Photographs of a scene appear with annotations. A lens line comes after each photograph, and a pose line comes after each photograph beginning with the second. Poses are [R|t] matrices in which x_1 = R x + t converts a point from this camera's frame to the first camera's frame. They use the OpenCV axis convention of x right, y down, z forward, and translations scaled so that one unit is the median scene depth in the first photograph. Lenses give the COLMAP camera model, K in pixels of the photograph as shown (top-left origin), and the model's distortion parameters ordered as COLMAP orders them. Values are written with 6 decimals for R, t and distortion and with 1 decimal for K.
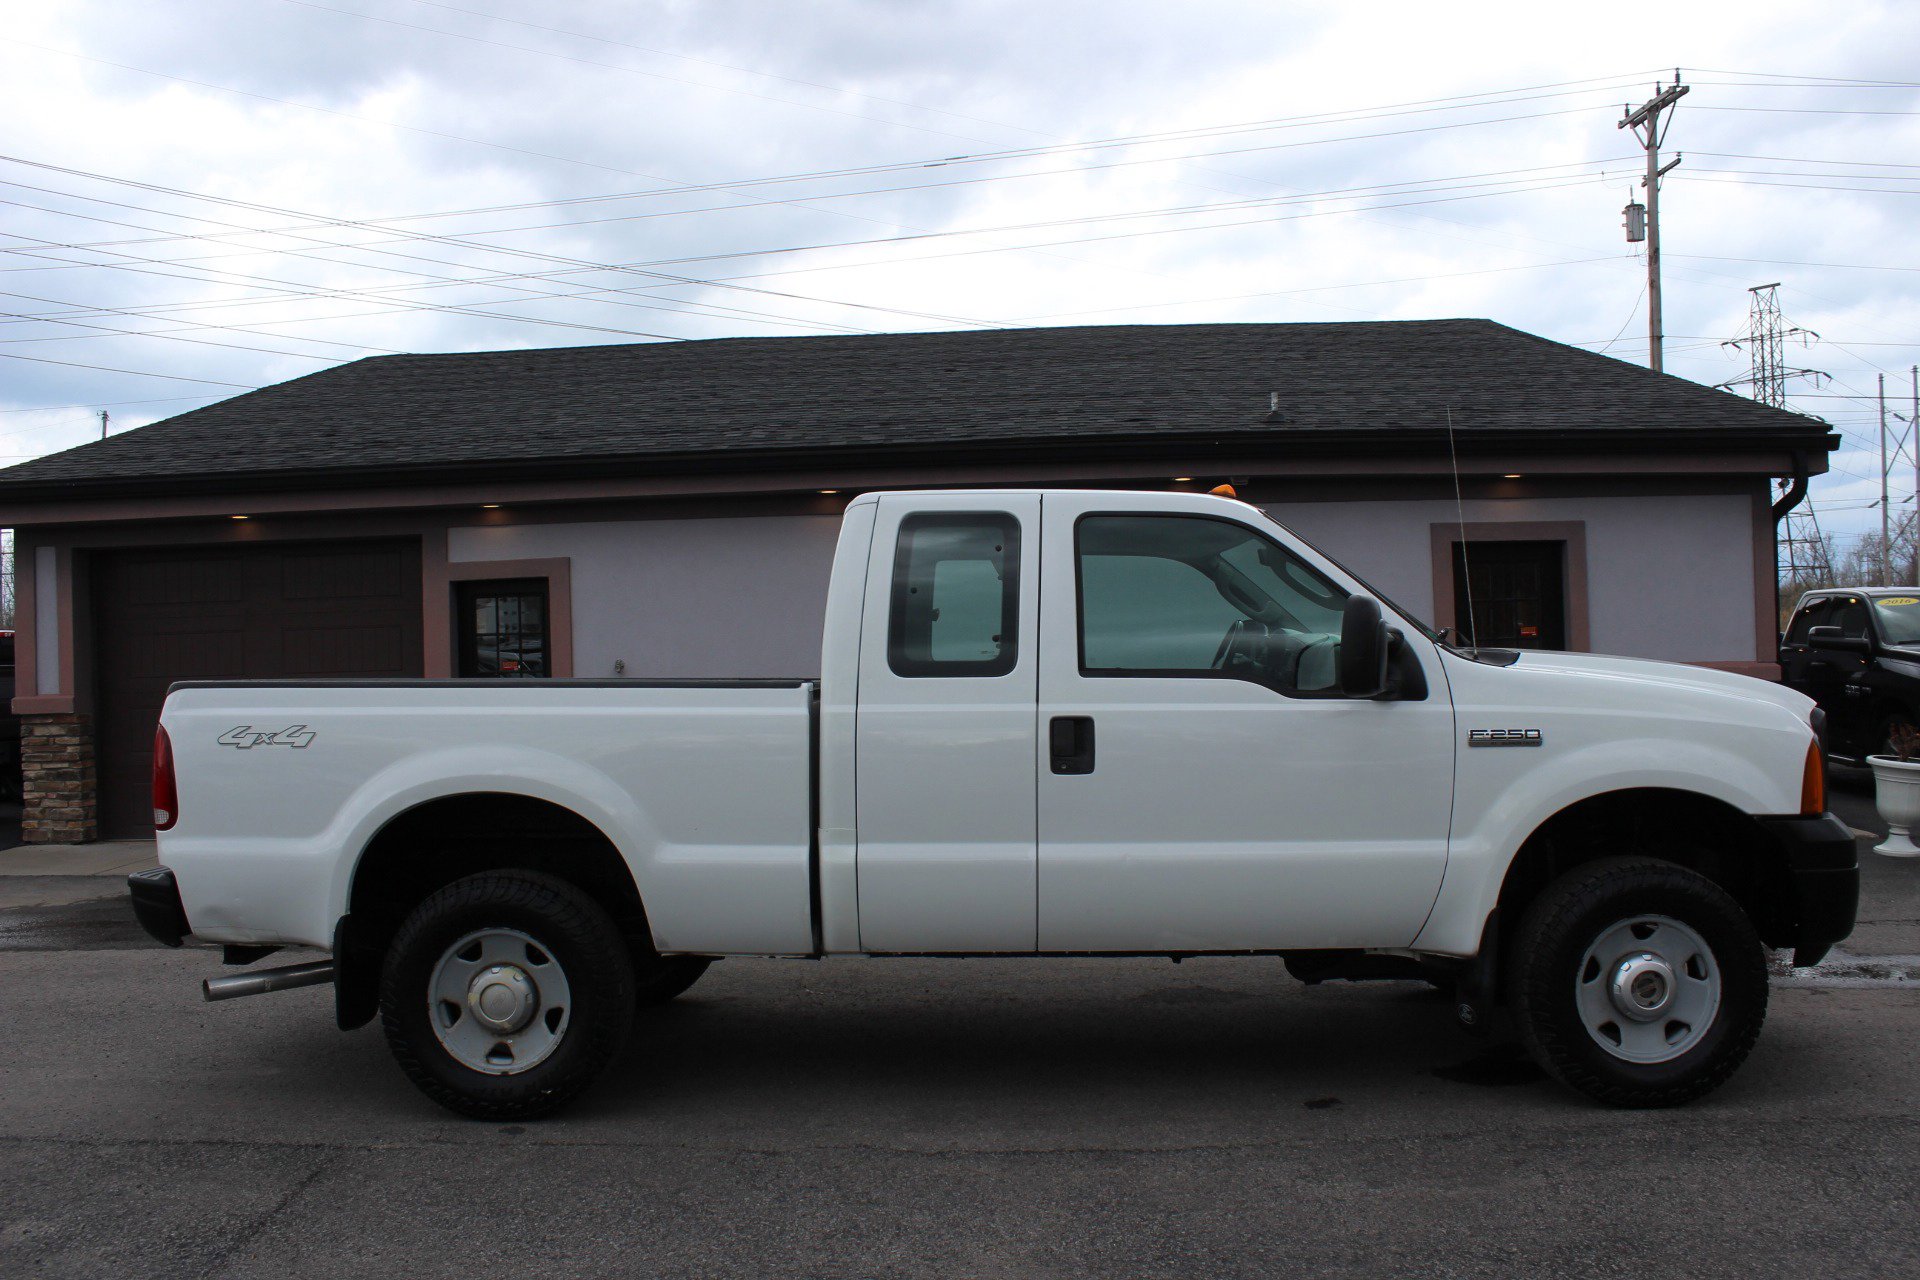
lens RADIAL K [[1639.1, 0, 965.9], [0, 1639.1, 646.1], [0, 0, 1]] dist [-0.168571, 0.159717]
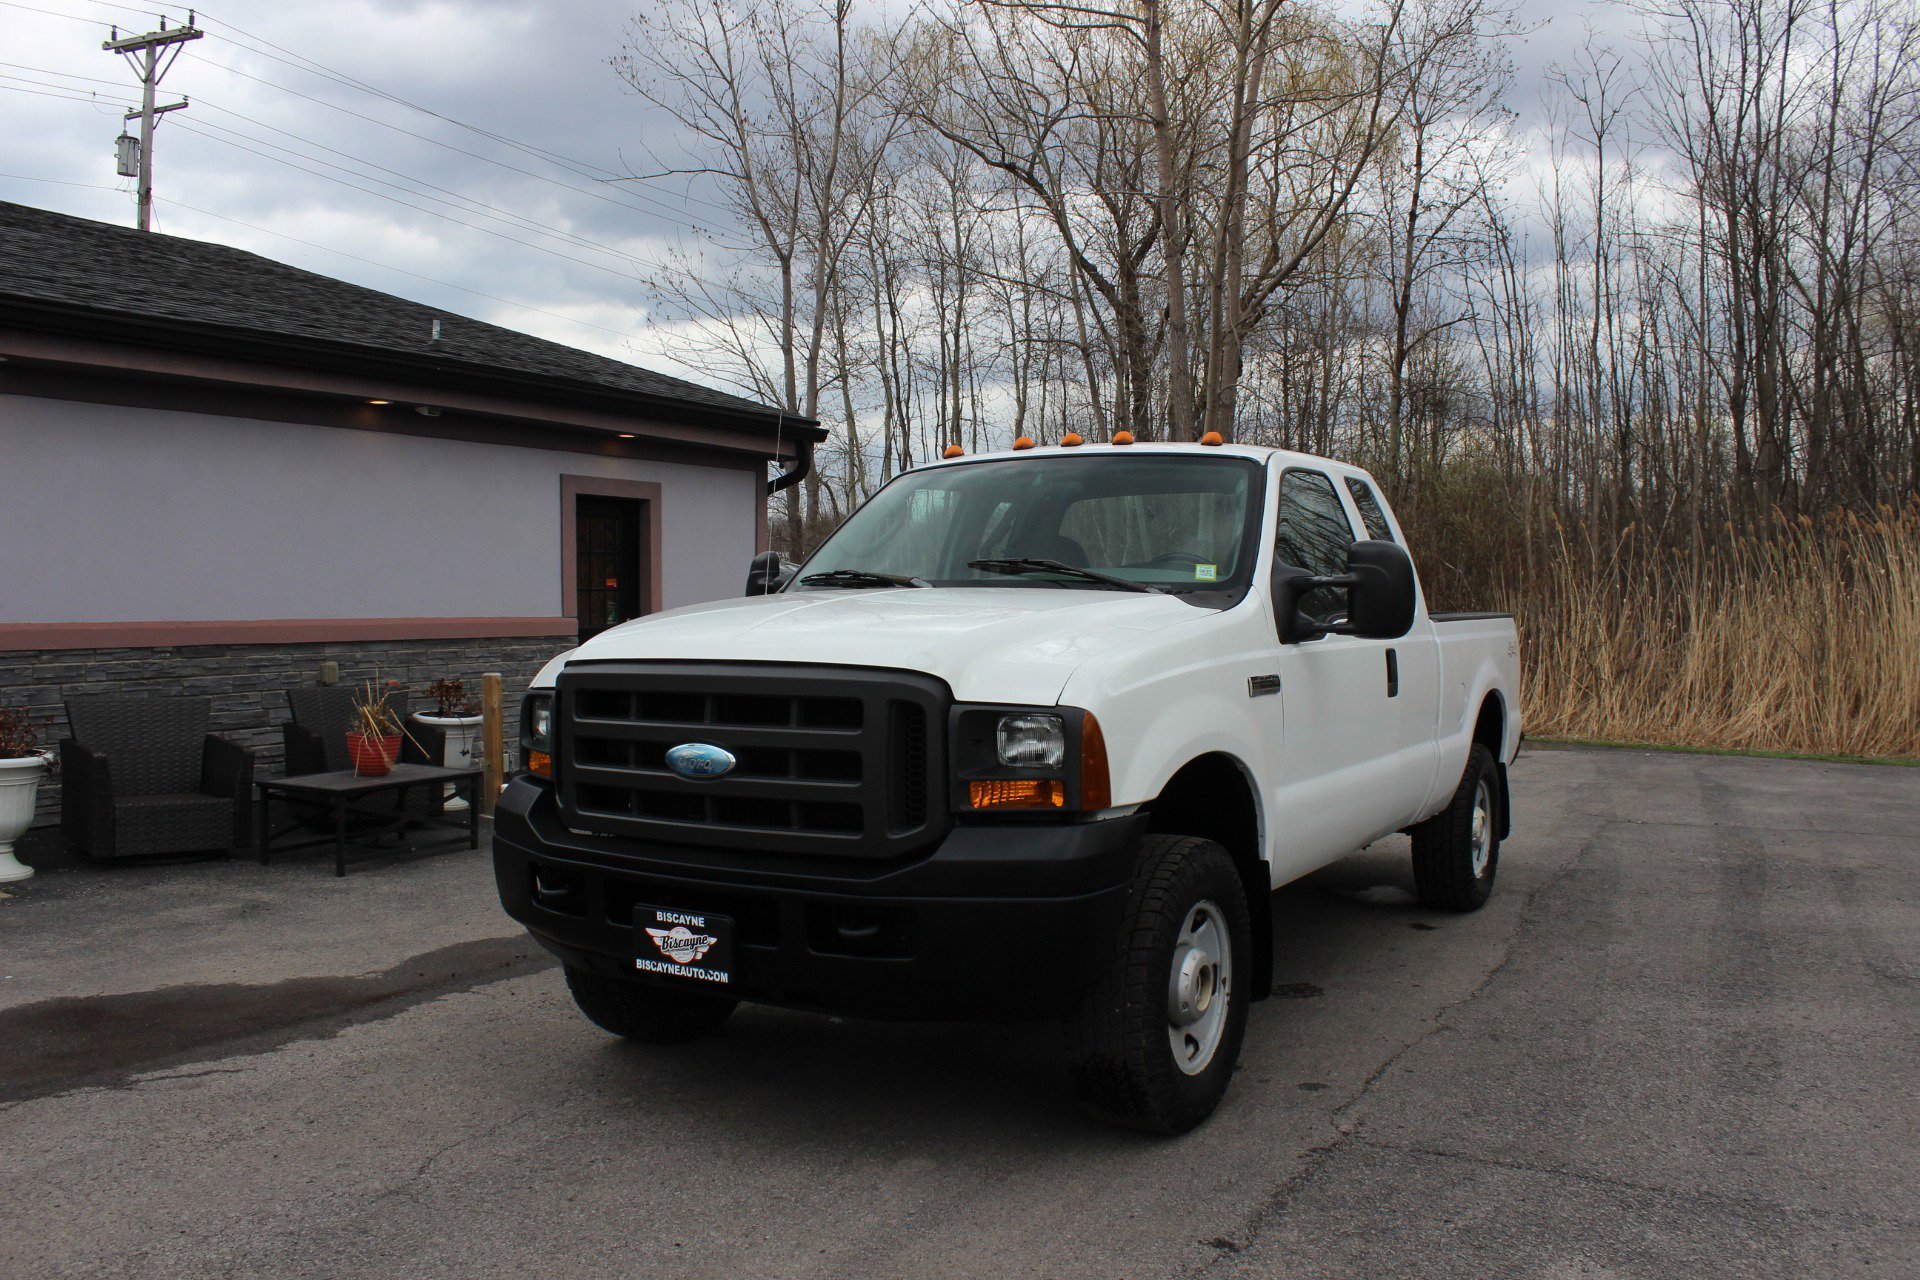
lens RADIAL K [[1639.1, 0, 965.9], [0, 1639.1, 646.1], [0, 0, 1]] dist [-0.168571, 0.159717]
pose [[0.448746, -0.004130, 0.893650, -0.518681], [-0.017726, 0.999751, 0.013521, 0.014162], [-0.893484, -0.021908, 0.448561, 0.322216]]
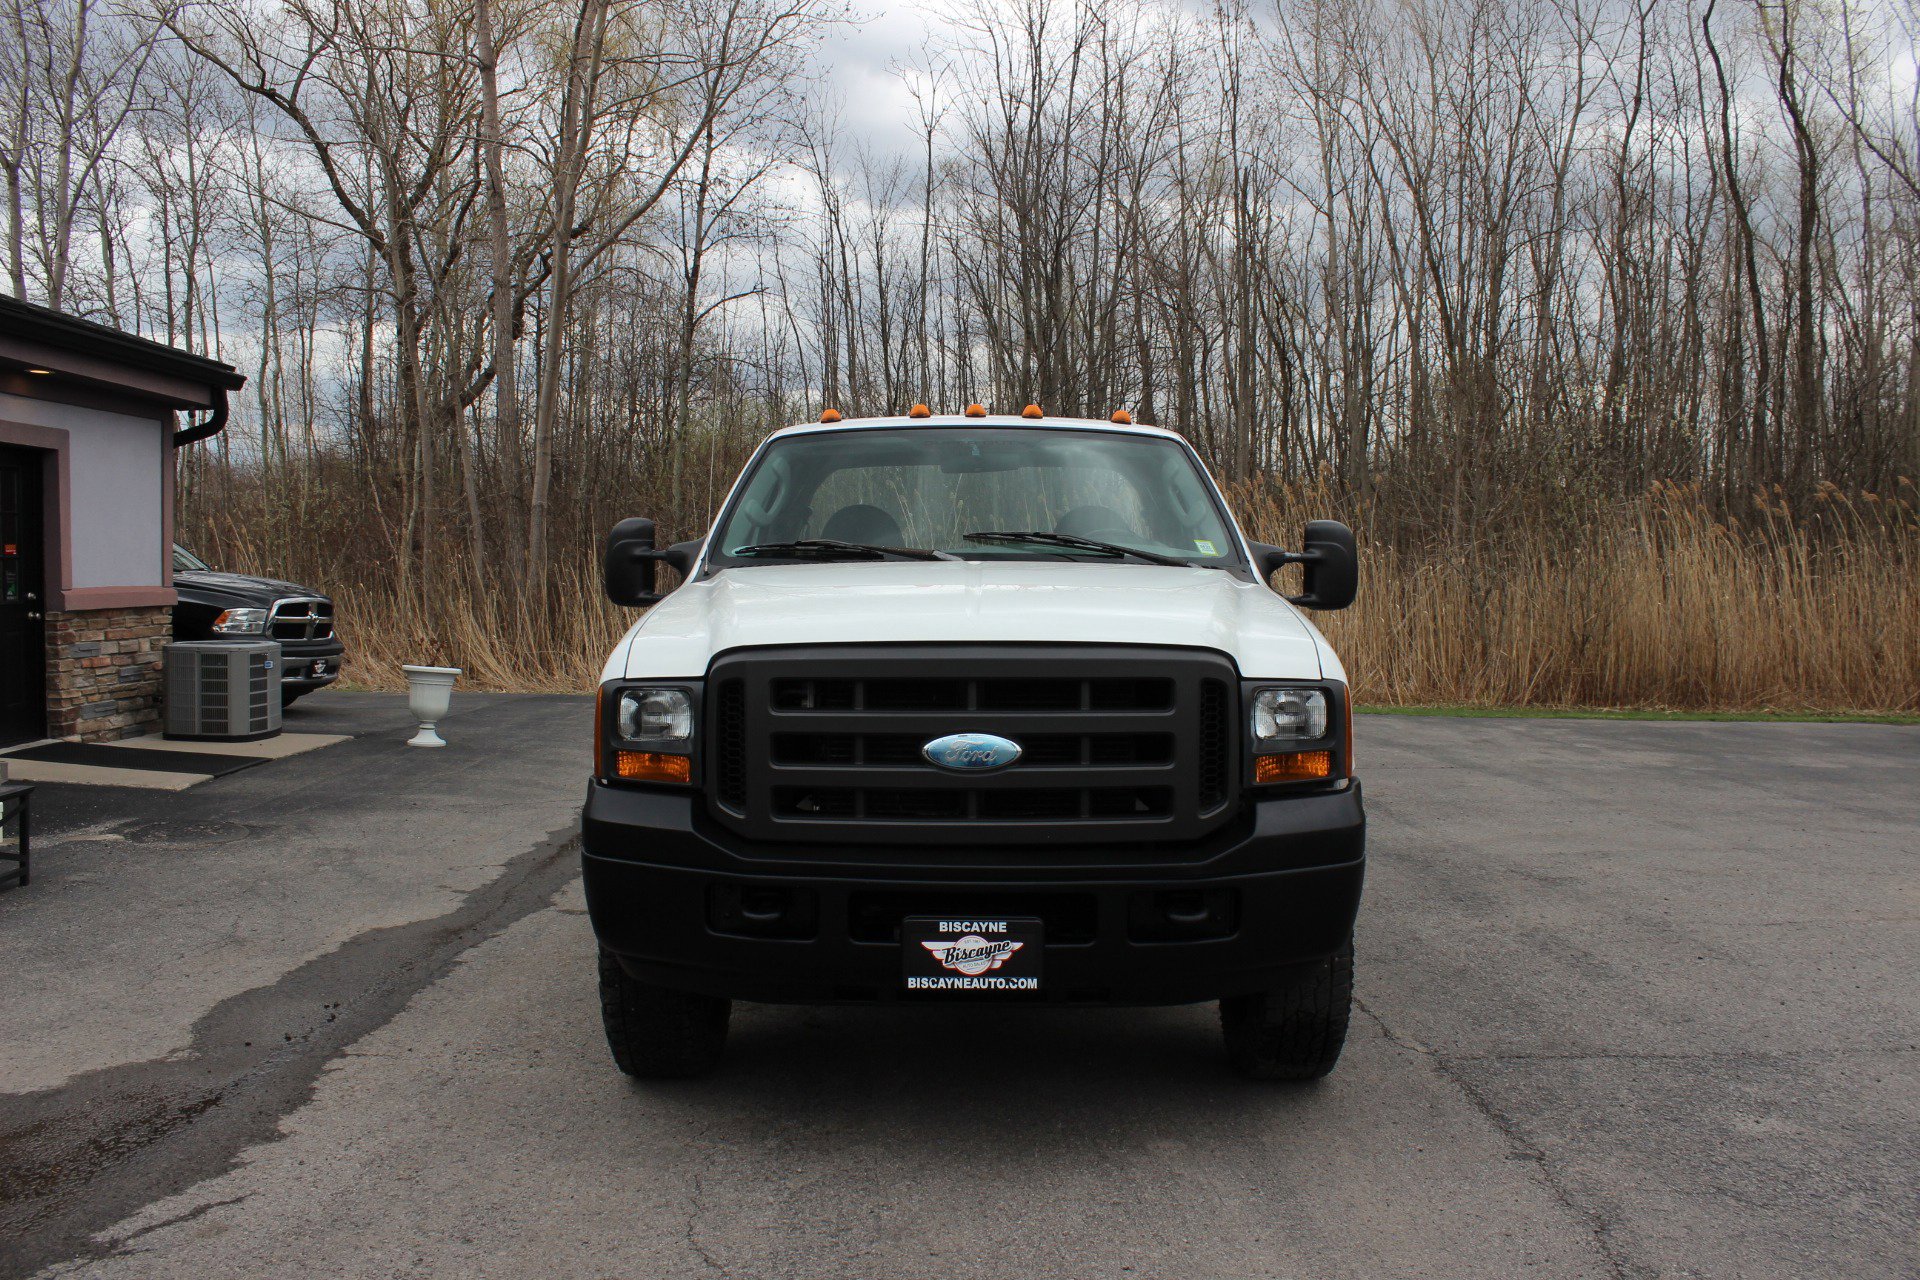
lens RADIAL K [[1635.4, 0, 967.2], [0, 1635.4, 647.9], [0, 0, 1]] dist [-0.170115, 0.163518]
pose [[-0.057526, -0.028996, 0.997923, -0.550329], [-0.010807, 0.999538, 0.028420, 0.014962], [-0.998286, -0.009149, -0.057813, 0.548956]]
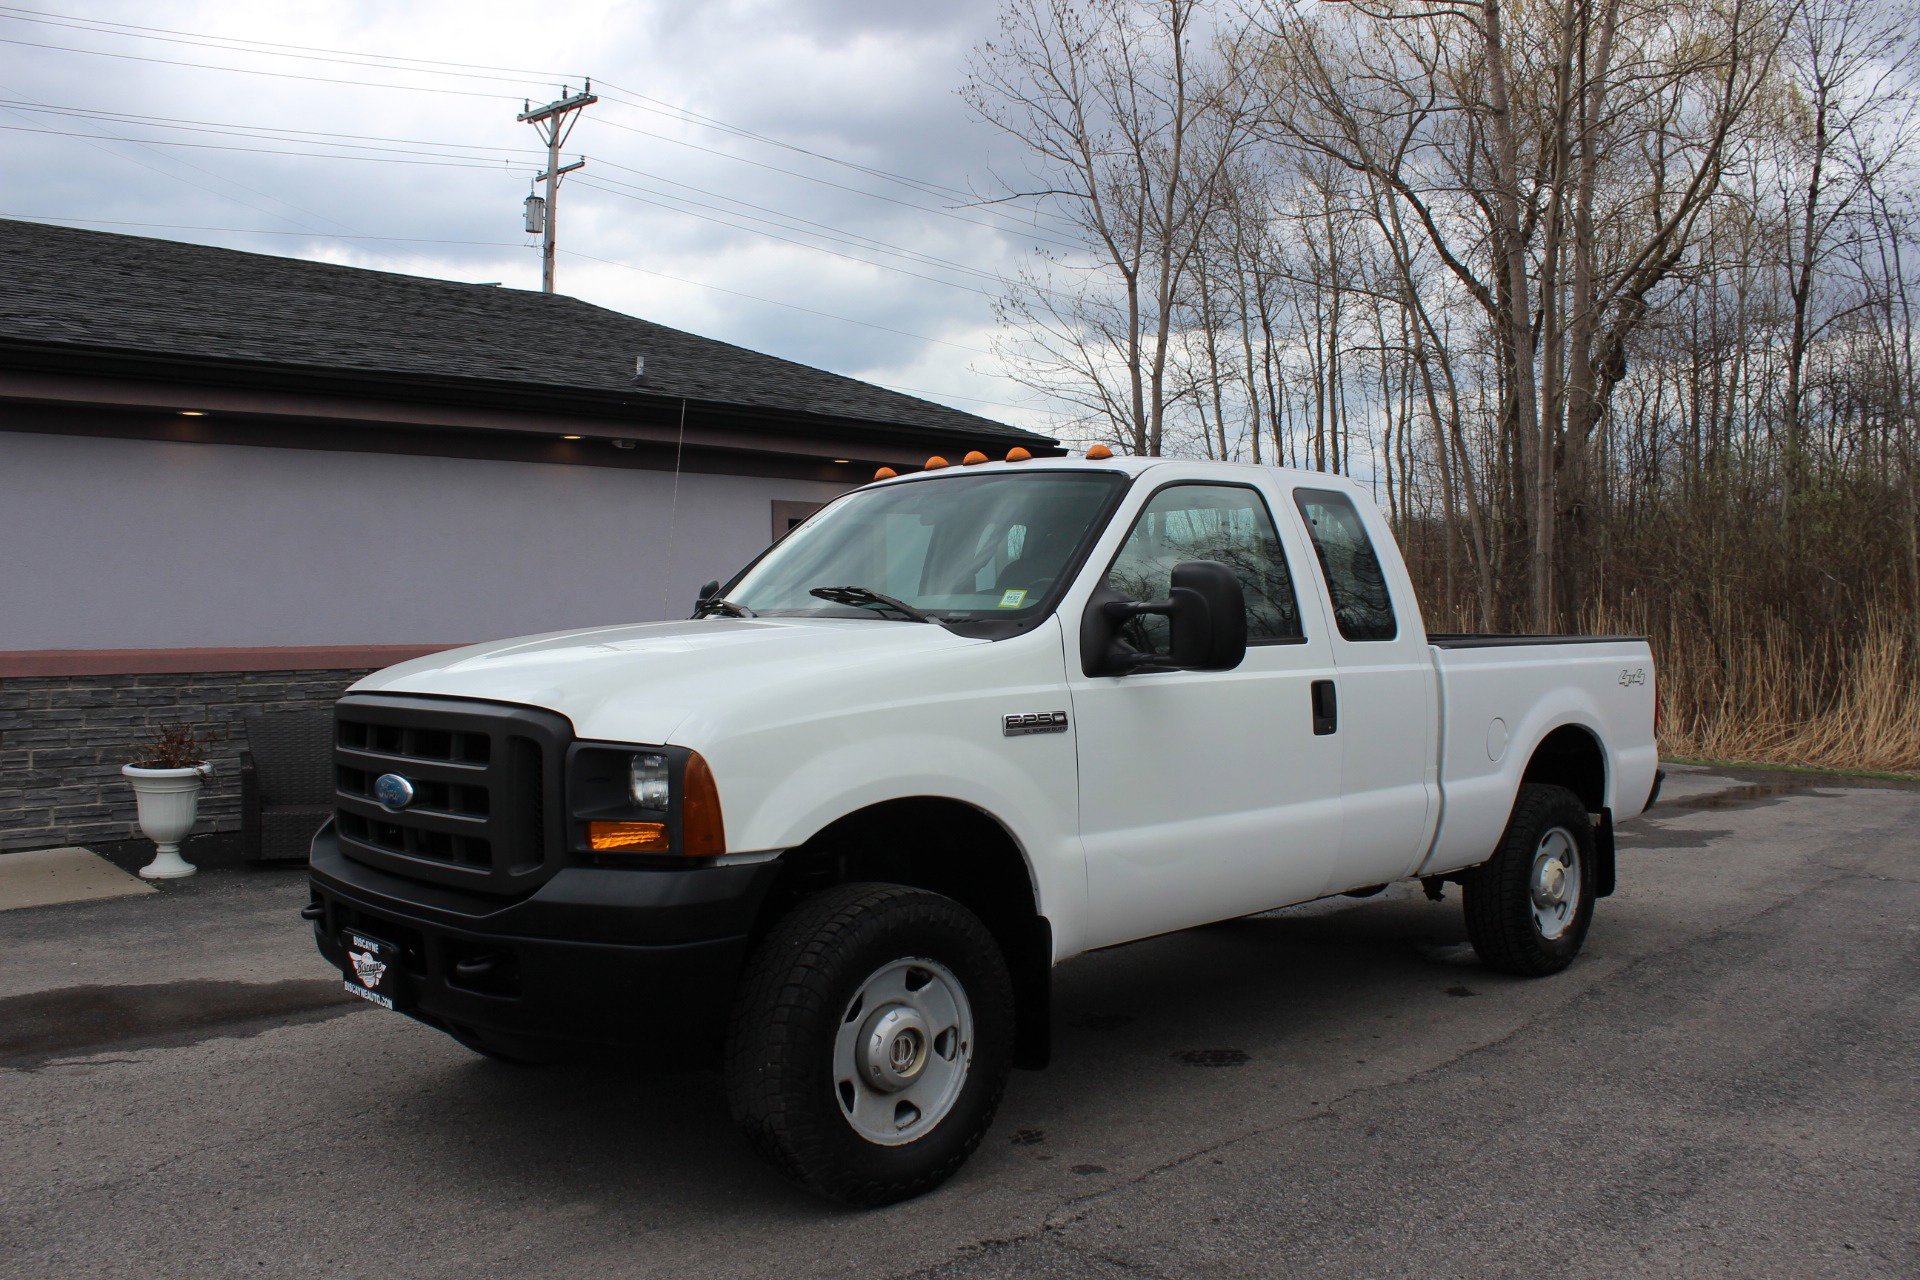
lens RADIAL K [[1635.4, 0, 967.2], [0, 1635.4, 647.9], [0, 0, 1]] dist [-0.170115, 0.163518]
pose [[0.679786, 0.004195, 0.733398, -0.404677], [-0.015817, 0.999835, 0.008942, 0.007915], [-0.733240, -0.017679, 0.679740, 0.198455]]
